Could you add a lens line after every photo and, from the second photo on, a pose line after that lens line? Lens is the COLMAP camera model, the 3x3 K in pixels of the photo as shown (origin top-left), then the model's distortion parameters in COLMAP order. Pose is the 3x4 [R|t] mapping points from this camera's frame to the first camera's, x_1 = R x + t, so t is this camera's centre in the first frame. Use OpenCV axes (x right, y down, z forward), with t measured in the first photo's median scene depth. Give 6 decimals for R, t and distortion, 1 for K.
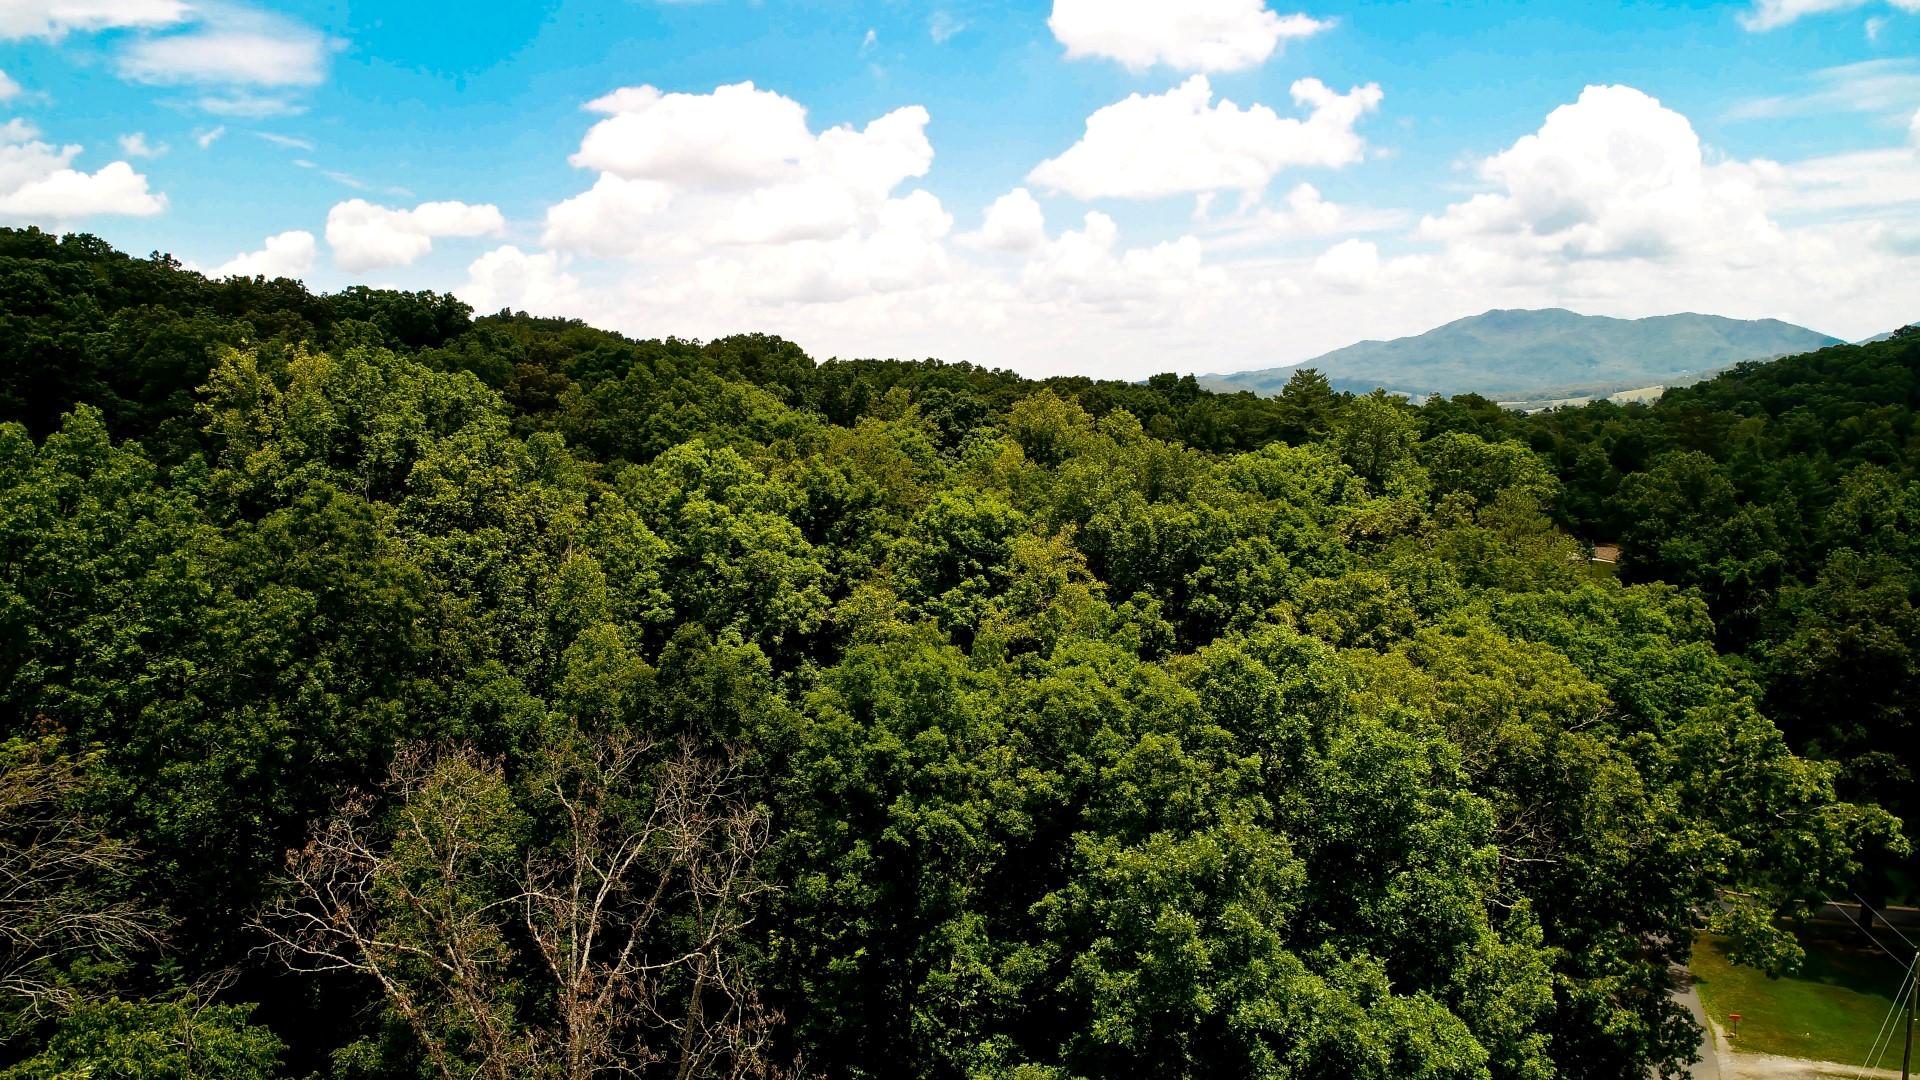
lens RADIAL K [[1280.9, 0, 952.1], [0, 1280.9, 540.1], [0, 0, 1]] dist [-0.003932, 0.000098]
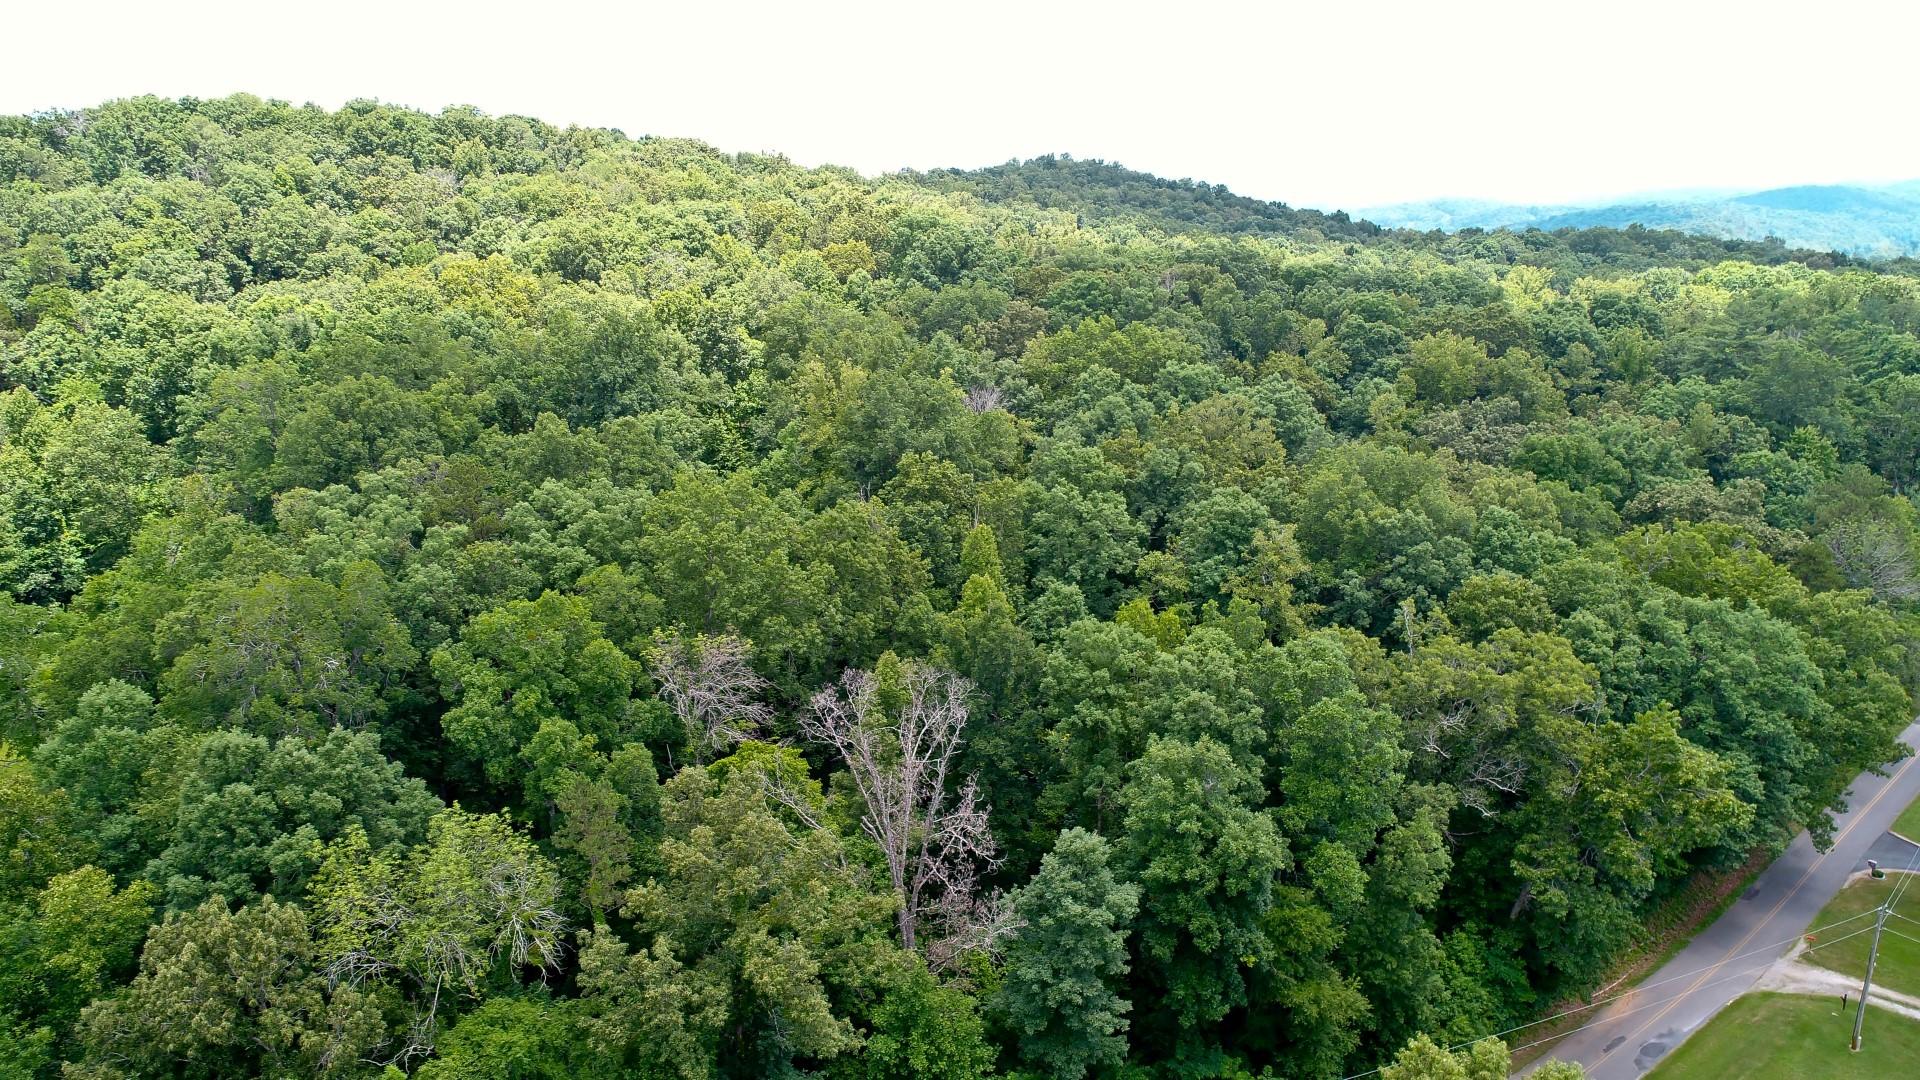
lens RADIAL K [[1280.9, 0, 952.1], [0, 1280.9, 540.1], [0, 0, 1]] dist [-0.003932, 0.000098]
pose [[0.913670, 0.099913, -0.393986, 0.330982], [-0.041094, 0.987057, 0.155013, -0.217709], [0.404374, -0.125440, 0.905950, -0.542068]]
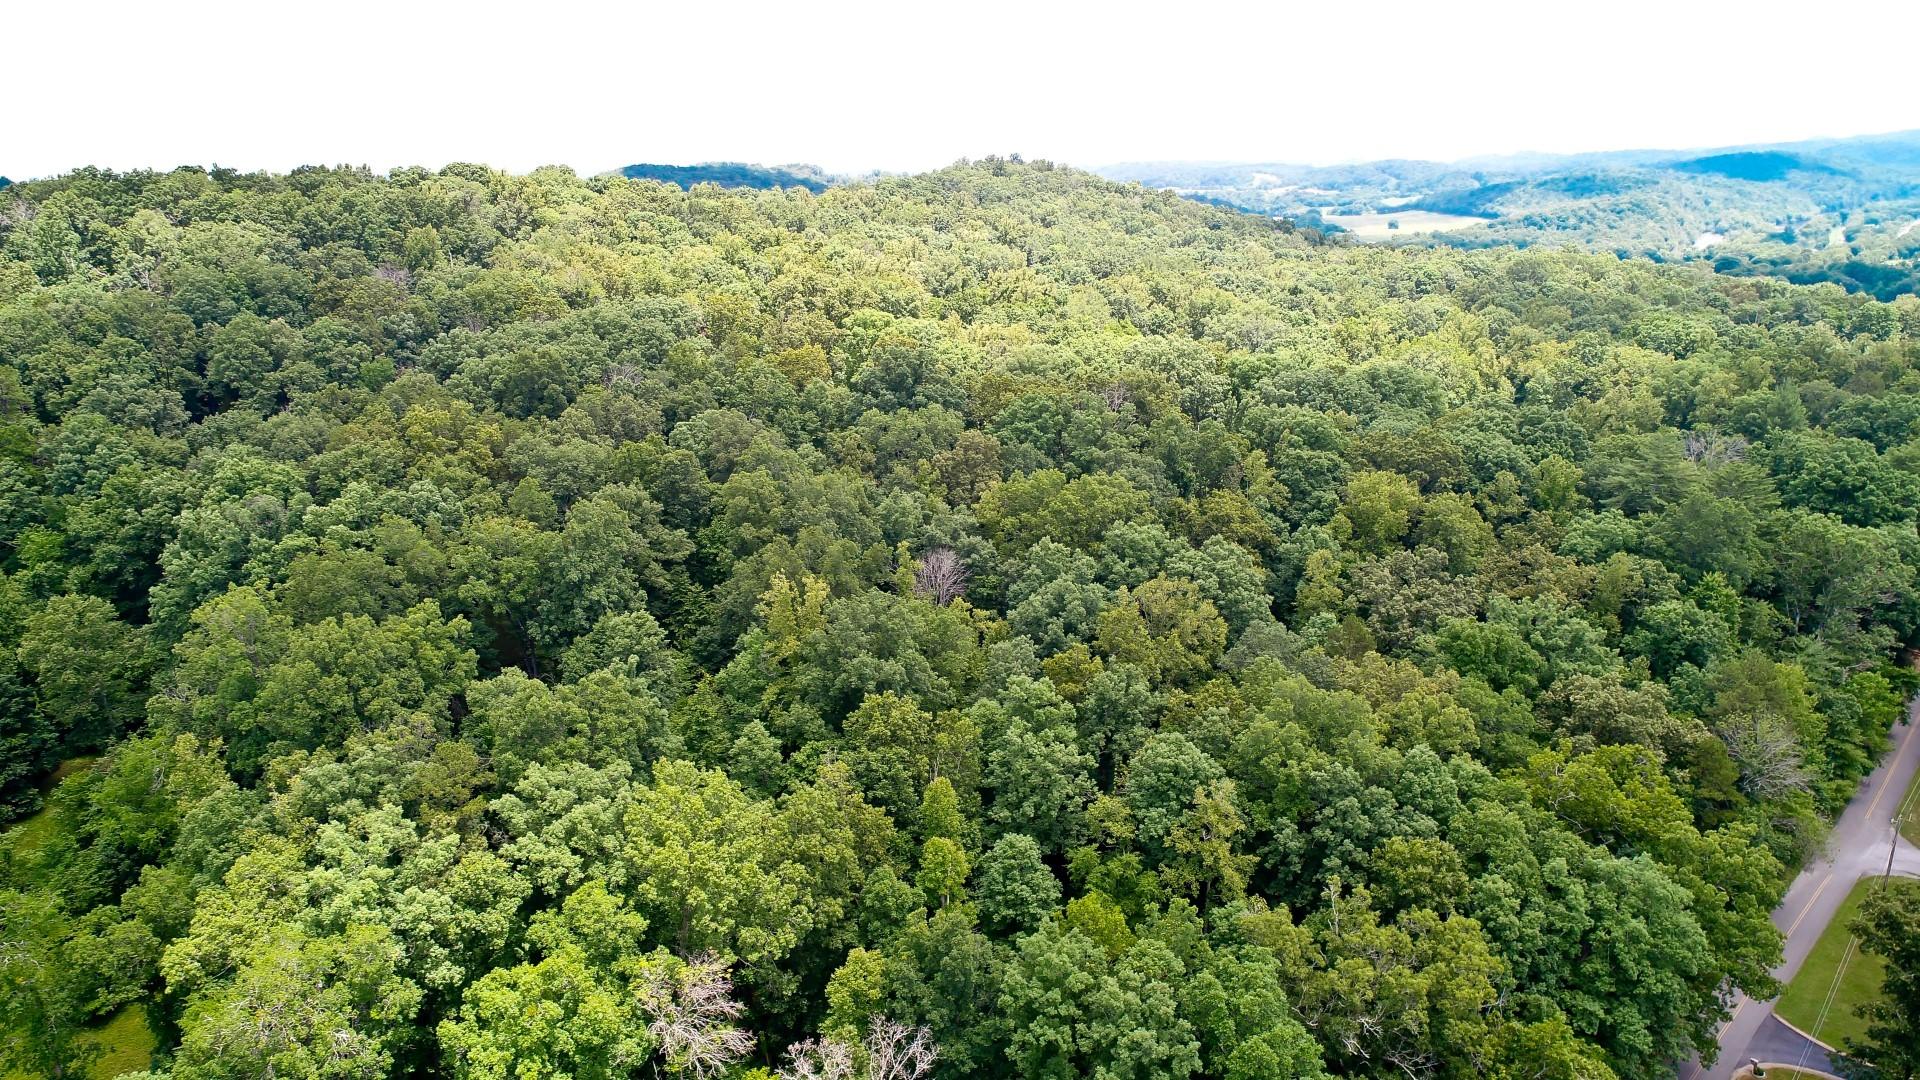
lens RADIAL K [[1280.9, 0, 952.1], [0, 1280.9, 540.1], [0, 0, 1]] dist [-0.003932, 0.000098]
pose [[0.928659, 0.106893, -0.355198, 0.317000], [-0.041229, 0.981390, 0.187546, -0.621909], [0.368636, -0.159522, 0.915784, -0.578763]]
